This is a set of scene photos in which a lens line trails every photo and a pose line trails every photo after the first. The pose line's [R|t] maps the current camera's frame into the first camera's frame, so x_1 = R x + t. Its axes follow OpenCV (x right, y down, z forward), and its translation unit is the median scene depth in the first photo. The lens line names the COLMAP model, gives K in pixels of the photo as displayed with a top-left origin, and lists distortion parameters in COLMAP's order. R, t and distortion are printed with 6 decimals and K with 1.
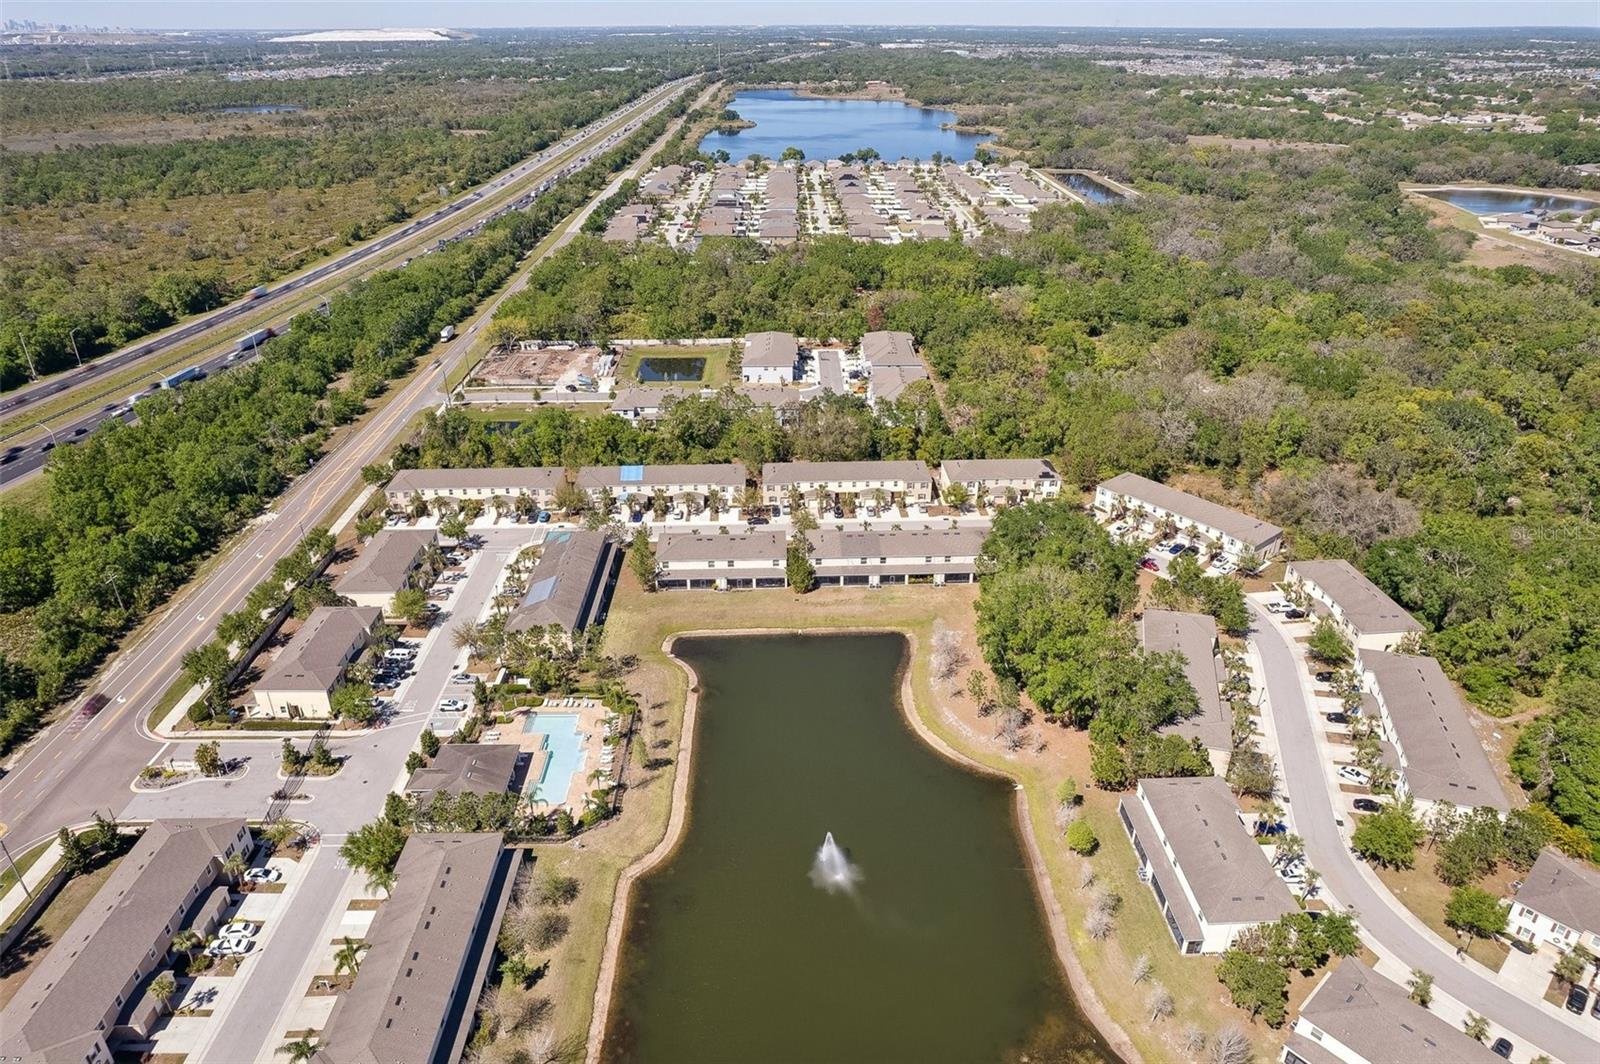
lens RADIAL K [[1032.4, 0, 802.9], [0, 1032.4, 534.8], [0, 0, 1]] dist [-0.071941, 0.066439]
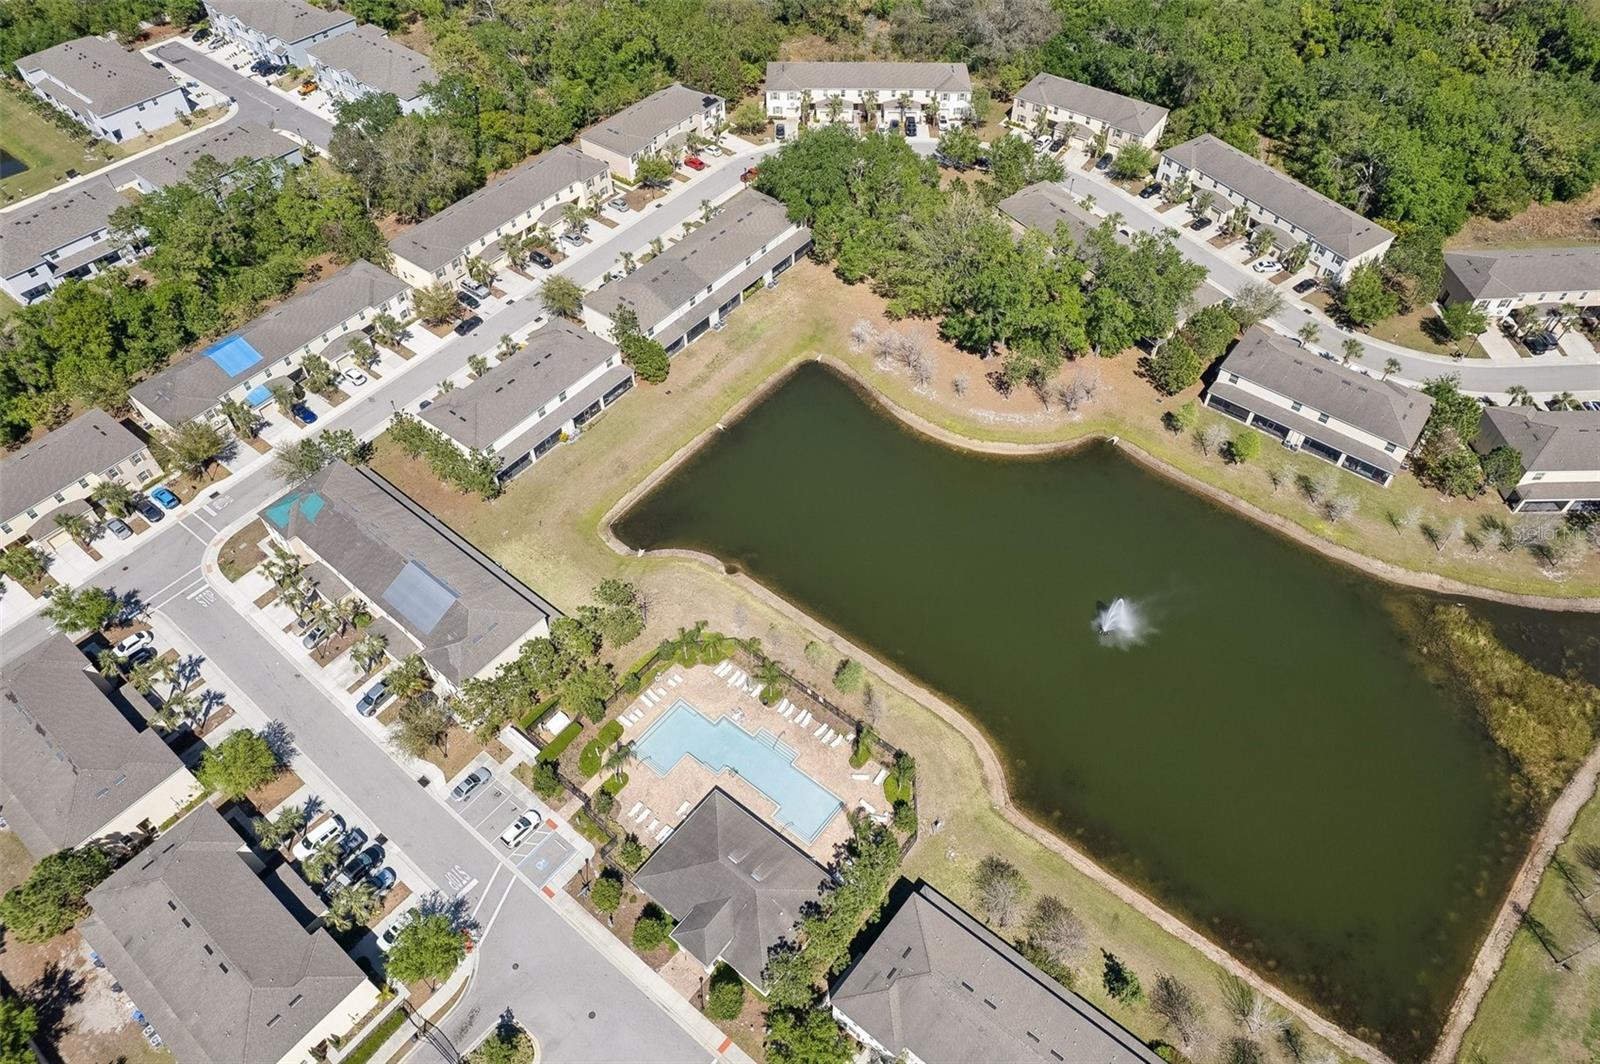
lens RADIAL K [[1032.4, 0, 810.5], [0, 1032.4, 543.4], [0, 0, 1]] dist [-0.071941, 0.066439]
pose [[0.642457, -0.585575, 0.494318, -0.358117], [0.348363, 0.797720, 0.492226, -0.172247], [-0.682563, -0.144032, 0.716493, 0.387121]]
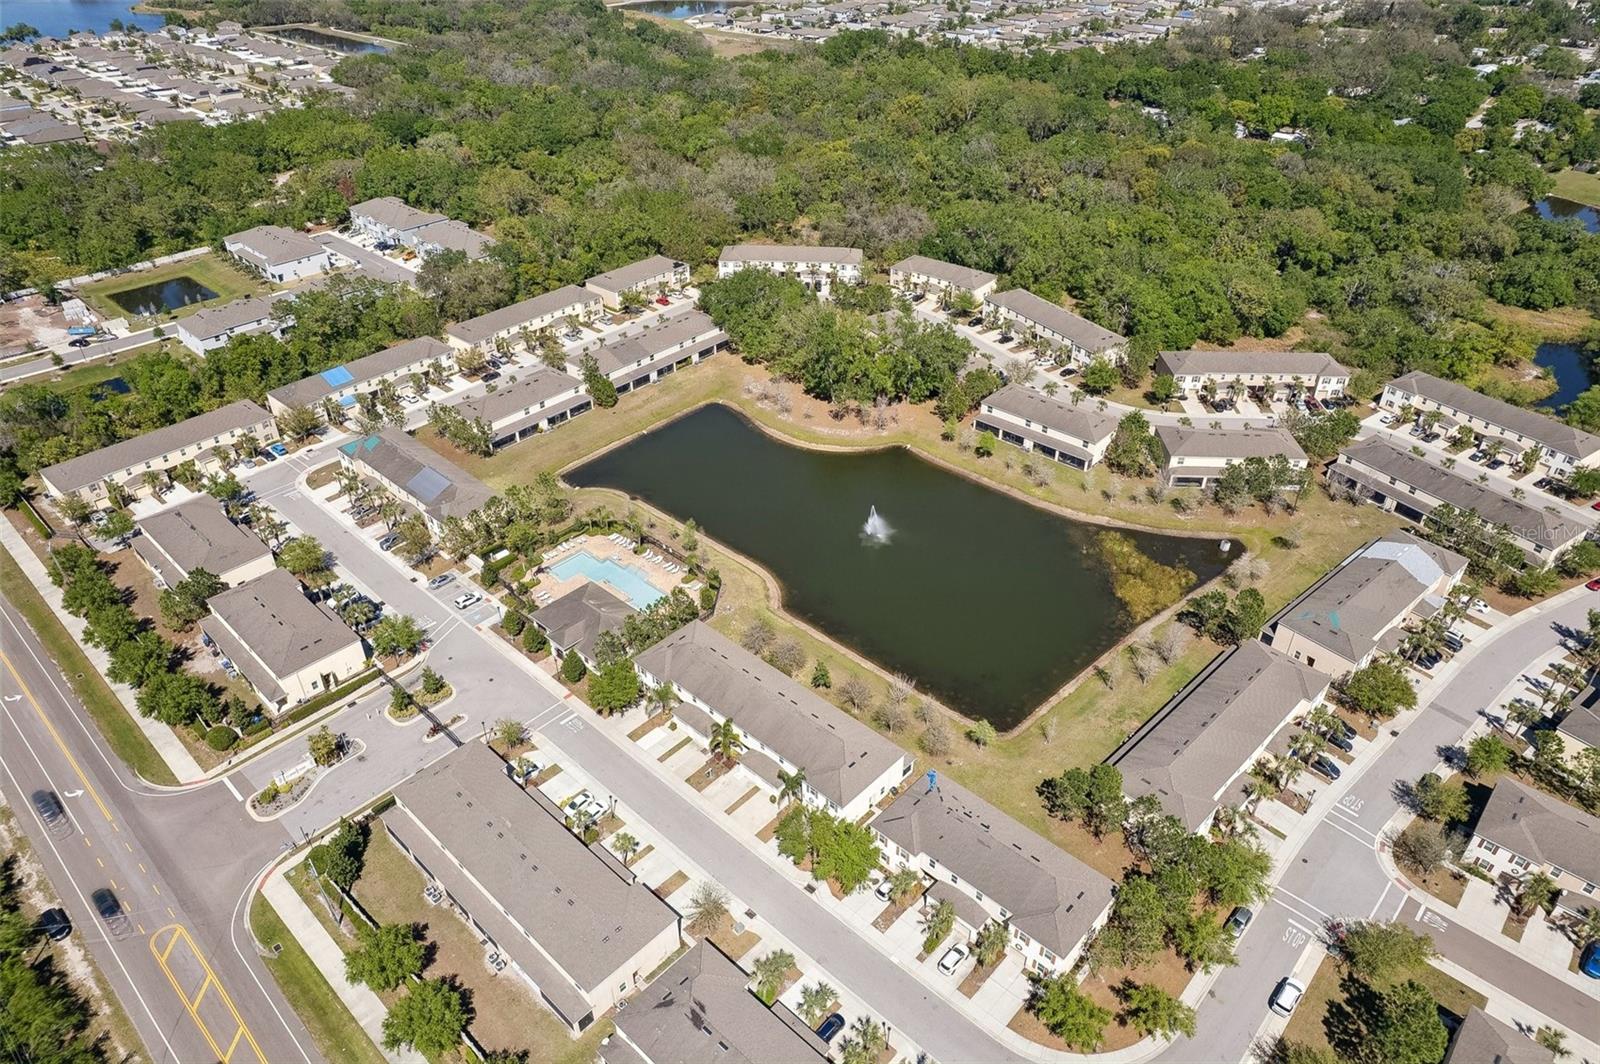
lens RADIAL K [[1032.4, 0, 807.2], [0, 1032.4, 527.2], [0, 0, 1]] dist [-0.071941, 0.066439]
pose [[0.690559, -0.405301, 0.599049, -0.558115], [0.328811, 0.913628, 0.239097, -0.019107], [-0.644214, 0.031863, 0.764181, 0.037192]]
